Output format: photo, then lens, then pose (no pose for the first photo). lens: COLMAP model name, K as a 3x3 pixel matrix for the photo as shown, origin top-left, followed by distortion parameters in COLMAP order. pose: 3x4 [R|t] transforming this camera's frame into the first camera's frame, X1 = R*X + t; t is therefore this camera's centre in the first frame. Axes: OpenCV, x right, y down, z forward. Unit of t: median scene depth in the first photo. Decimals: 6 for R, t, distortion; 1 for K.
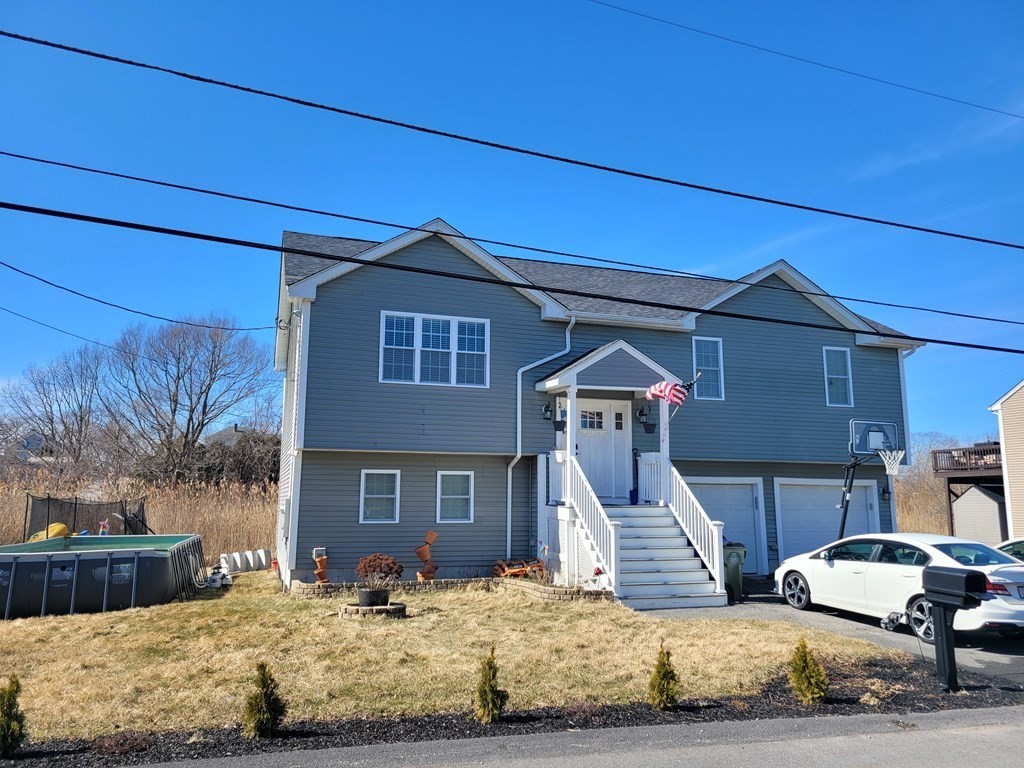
lens RADIAL K [[749.5, 0, 512.0], [0, 749.5, 384.0], [0, 0, 1]] dist [0.066425, -0.042202]
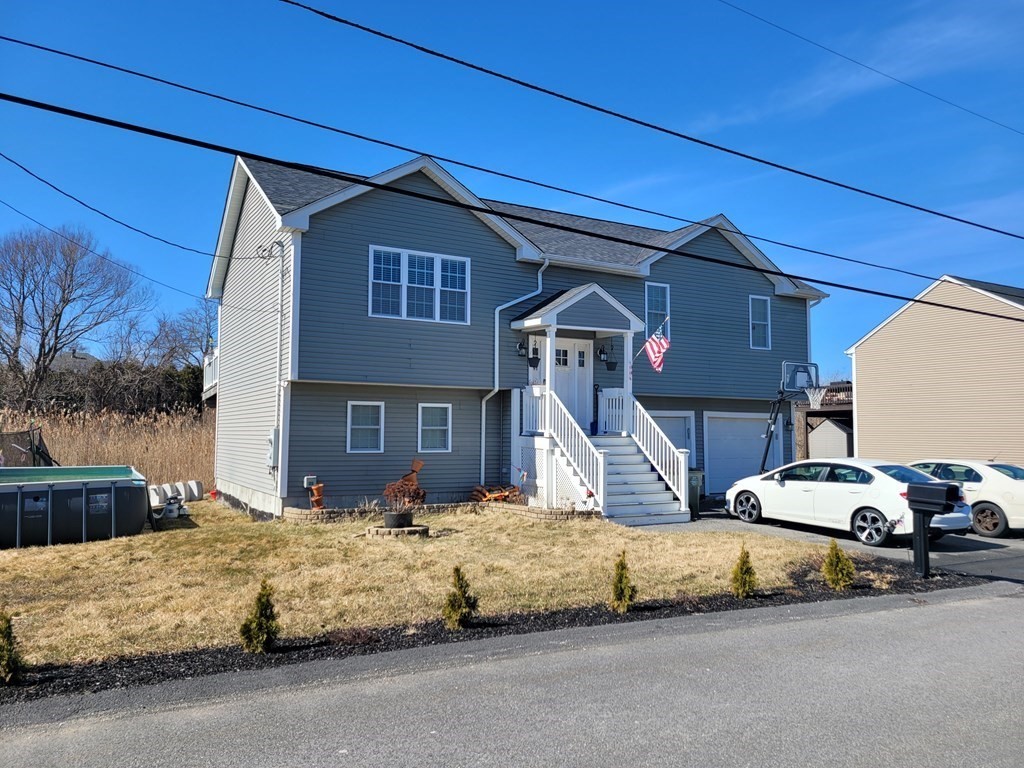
lens RADIAL K [[749.5, 0, 512.0], [0, 749.5, 384.0], [0, 0, 1]] dist [0.066425, -0.042202]
pose [[0.981073, 0.014004, 0.193131, -0.183085], [-0.031035, 0.995859, 0.085445, -0.003927], [-0.191134, -0.089821, 0.977446, -0.042188]]
